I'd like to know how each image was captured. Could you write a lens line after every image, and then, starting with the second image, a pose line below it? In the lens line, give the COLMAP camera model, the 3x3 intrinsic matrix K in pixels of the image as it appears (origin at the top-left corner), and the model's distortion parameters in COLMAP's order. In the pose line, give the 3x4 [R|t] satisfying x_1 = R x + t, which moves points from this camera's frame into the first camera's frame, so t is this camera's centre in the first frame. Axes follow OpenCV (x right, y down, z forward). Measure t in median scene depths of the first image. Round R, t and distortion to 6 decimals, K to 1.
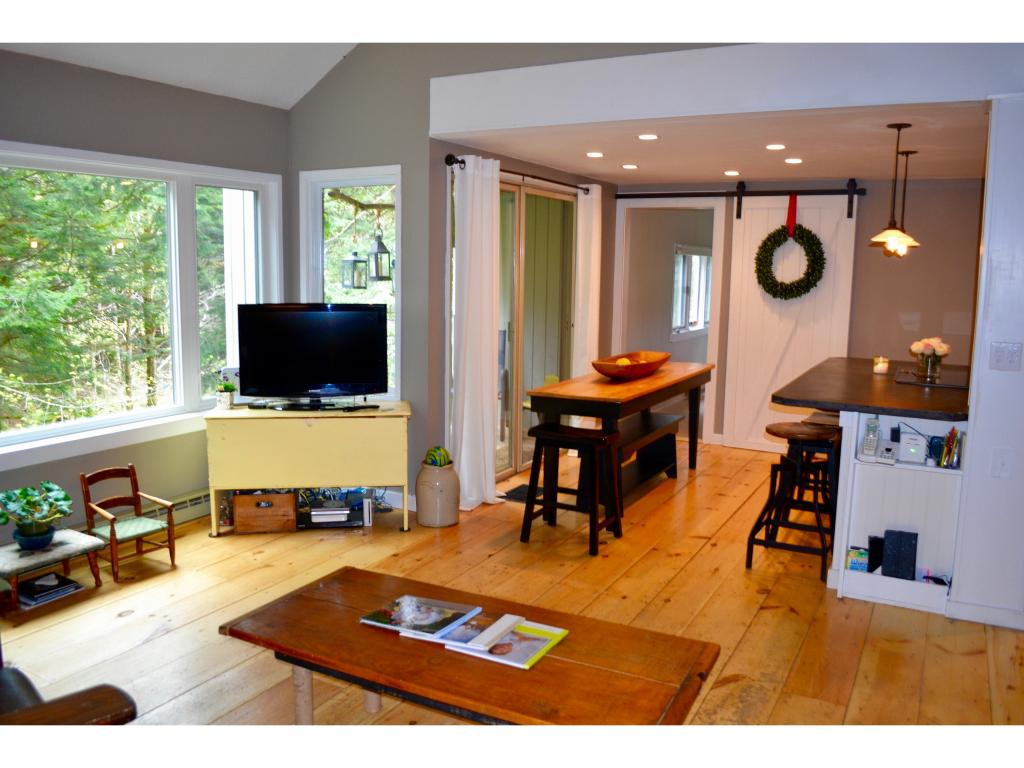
lens RADIAL K [[814.8, 0, 505.8], [0, 814.8, 385.8], [0, 0, 1]] dist [-0.088731, 0.015753]
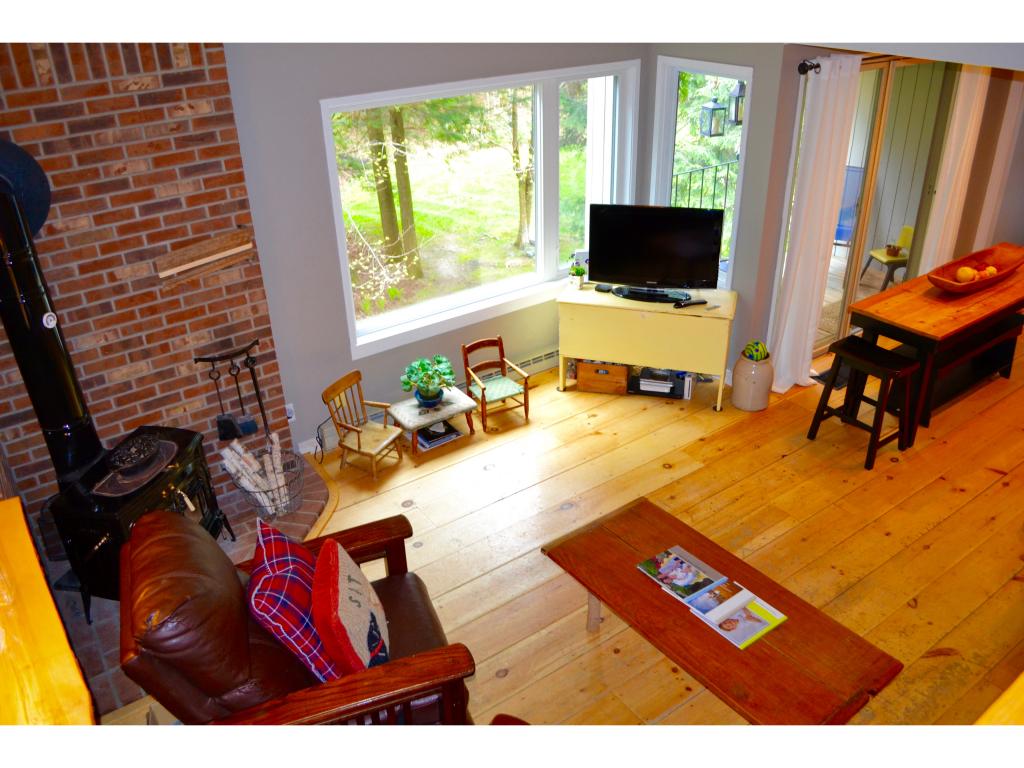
lens RADIAL K [[814.8, 0, 508.5], [0, 814.8, 383.2], [0, 0, 1]] dist [-0.088731, 0.015753]
pose [[0.898761, 0.175551, -0.401759, 0.065421], [-0.025155, 0.935477, 0.352490, -0.258235], [0.437716, -0.306698, 0.845187, -0.091392]]
